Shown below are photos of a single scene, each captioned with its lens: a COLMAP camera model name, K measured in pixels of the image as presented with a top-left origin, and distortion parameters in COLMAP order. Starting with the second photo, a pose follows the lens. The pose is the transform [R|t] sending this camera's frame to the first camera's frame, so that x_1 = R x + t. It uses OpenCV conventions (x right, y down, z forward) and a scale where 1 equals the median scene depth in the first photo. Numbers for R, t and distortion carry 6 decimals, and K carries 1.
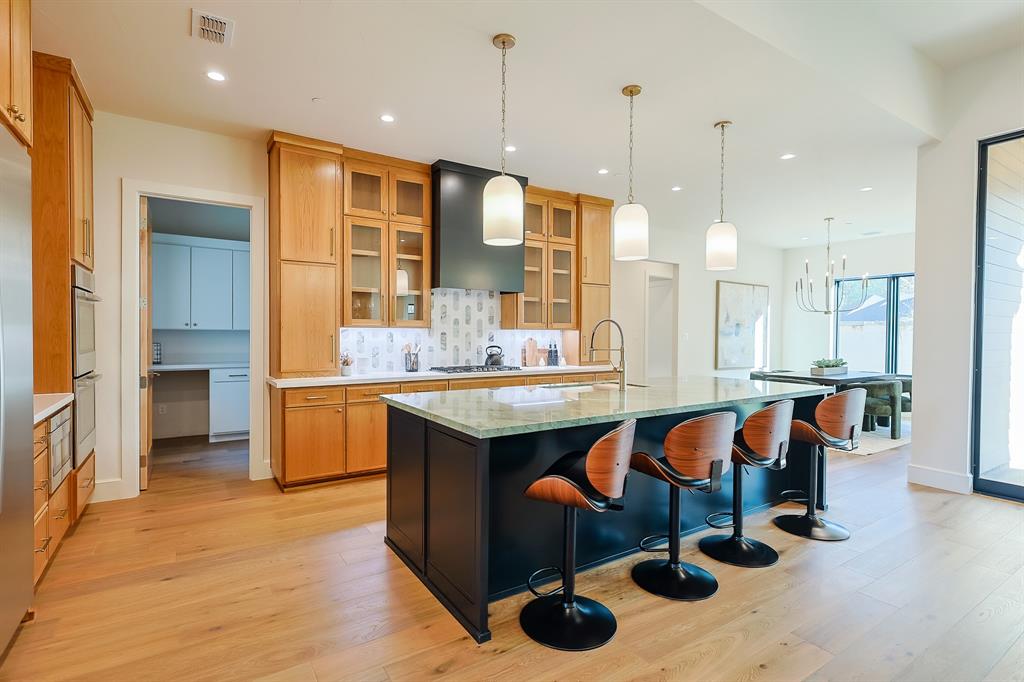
lens RADIAL K [[504.0, 0, 513.2], [0, 504.0, 342.6], [0, 0, 1]] dist [-0.001184, 0.002024]
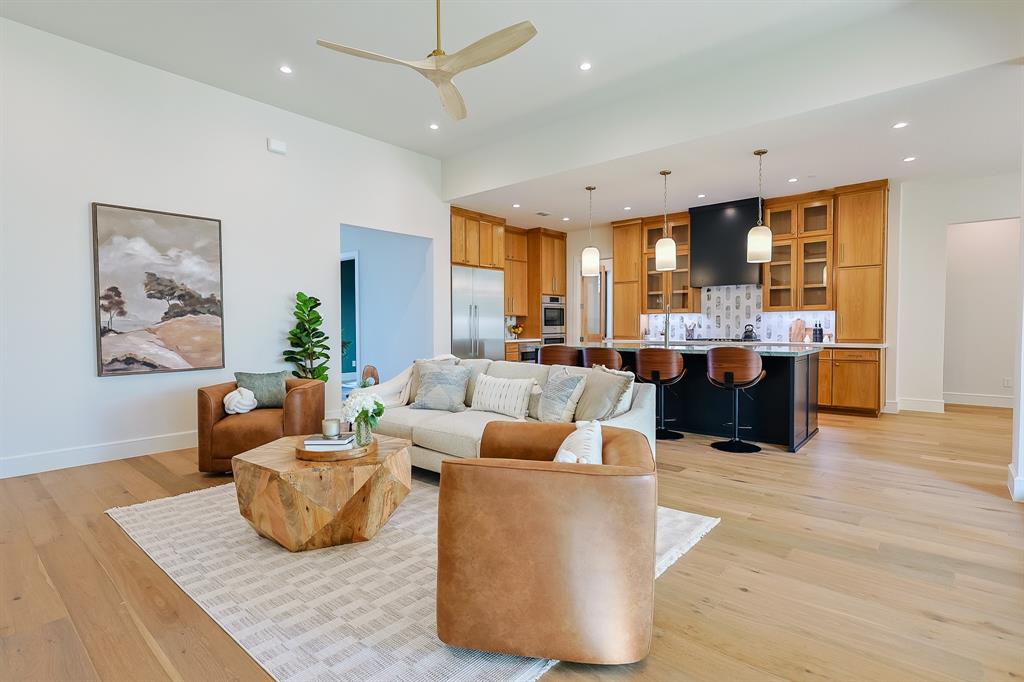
lens RADIAL K [[504.0, 0, 508.4], [0, 504.0, 341.2], [0, 0, 1]] dist [-0.001184, 0.002024]
pose [[0.269417, 0.021235, -0.962789, 1.118138], [-0.013373, 0.999743, 0.018308, 0.035727], [0.962931, 0.007943, 0.269632, 0.010066]]
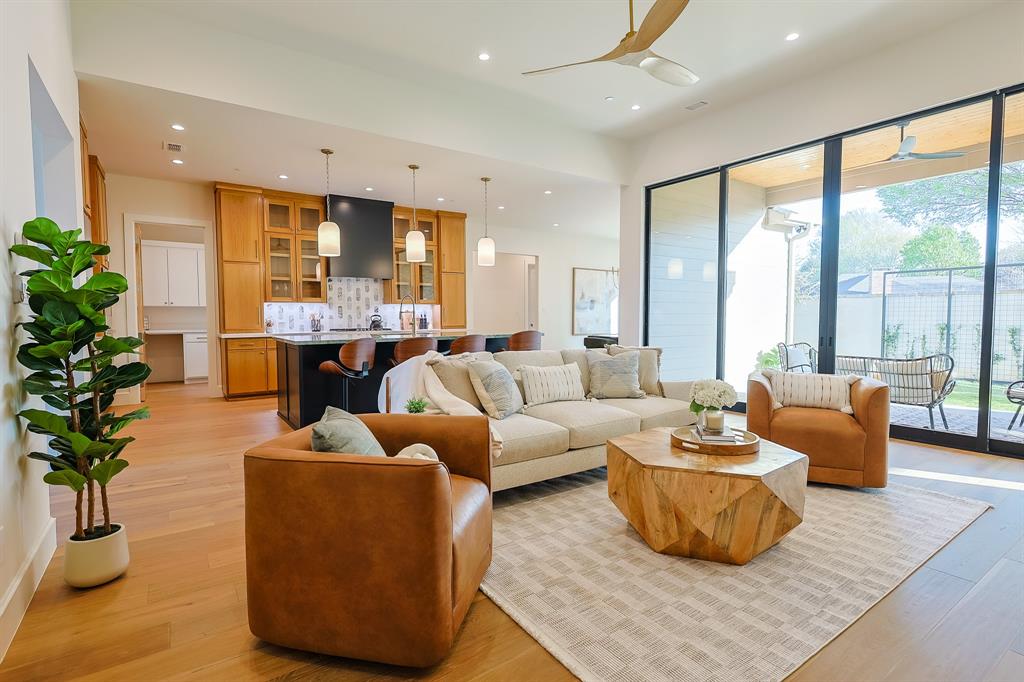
lens RADIAL K [[504.0, 0, 515.4], [0, 504.0, 342.3], [0, 0, 1]] dist [-0.001184, 0.002024]
pose [[0.999464, -0.011155, 0.030769, 0.335520], [0.010105, 0.999368, 0.034071, 0.041730], [-0.031130, -0.033742, 0.998946, -0.520550]]
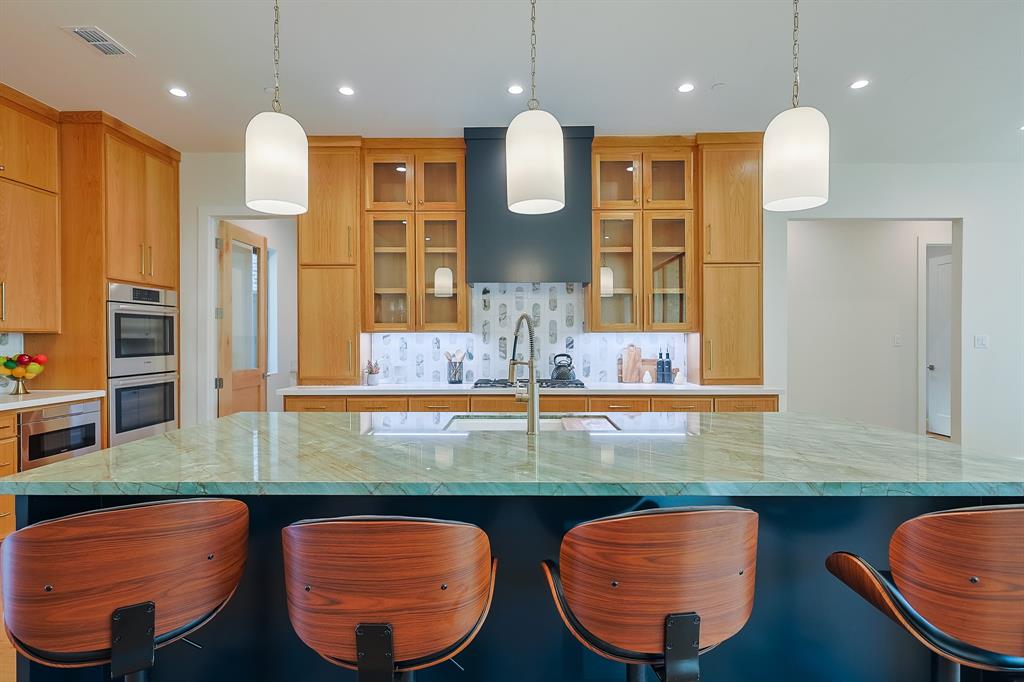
lens RADIAL K [[504.0, 0, 511.4], [0, 504.0, 341.8], [0, 0, 1]] dist [-0.001184, 0.002024]
pose [[0.825379, -0.003173, -0.564570, 0.339376], [-0.004742, 0.999910, -0.012553, -0.002519], [0.564559, 0.013038, 0.825290, 0.325377]]
